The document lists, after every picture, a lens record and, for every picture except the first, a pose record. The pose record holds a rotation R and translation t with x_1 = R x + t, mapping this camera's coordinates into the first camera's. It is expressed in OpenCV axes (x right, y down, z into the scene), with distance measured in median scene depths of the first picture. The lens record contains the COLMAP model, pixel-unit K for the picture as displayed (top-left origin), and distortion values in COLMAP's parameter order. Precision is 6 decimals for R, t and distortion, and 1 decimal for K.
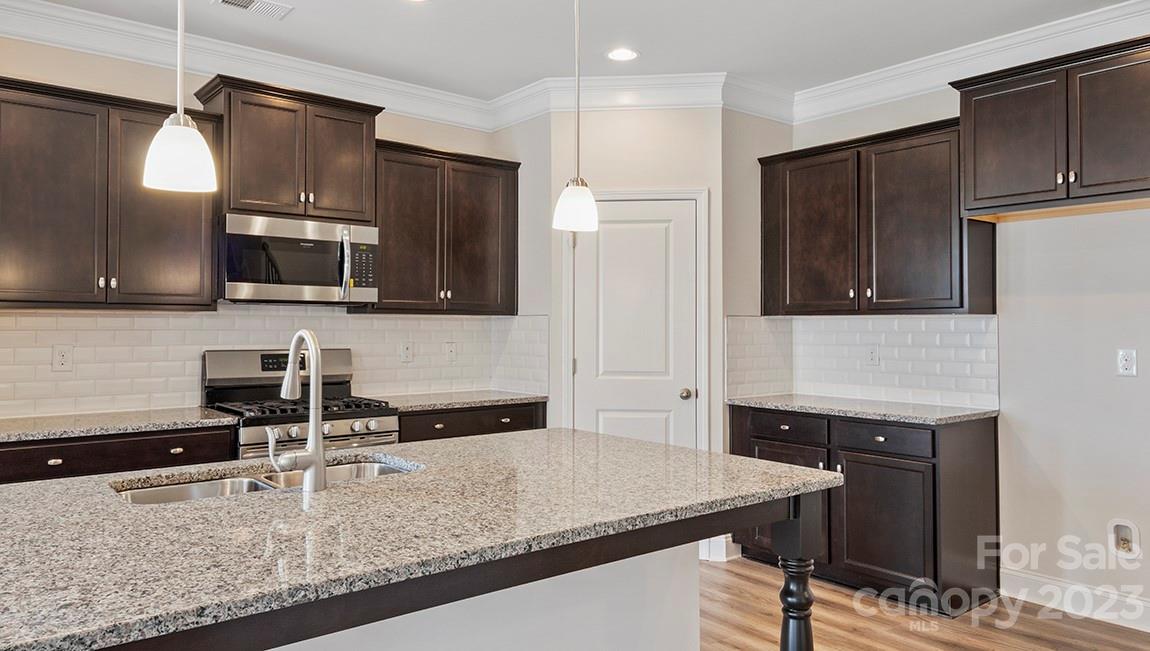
lens RADIAL K [[792.6, 0, 574.1], [0, 792.6, 321.0], [0, 0, 1]] dist [0.006403, 0.000783]
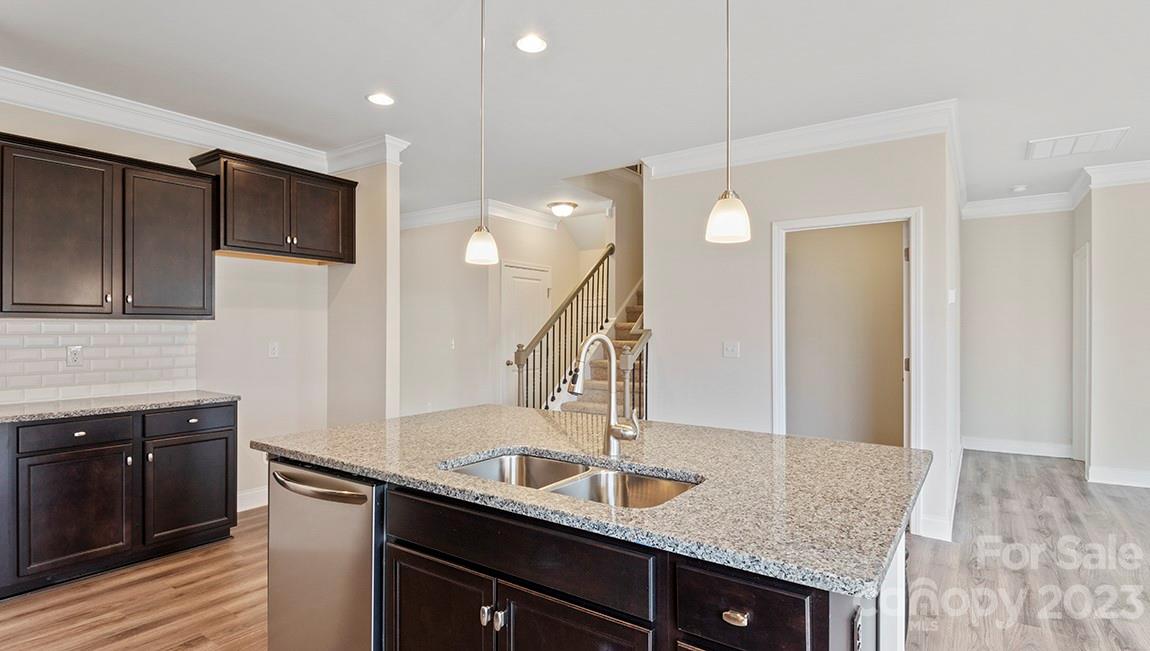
lens RADIAL K [[575.1, 0, 574.5], [0, 575.1, 329.1], [0, 0, 1]] dist [0.013161, -0.003423]
pose [[-0.254504, 0.002641, 0.967068, -0.829036], [-0.014716, 0.999870, -0.006604, 0.005612], [-0.966960, -0.015912, -0.254432, 0.870299]]
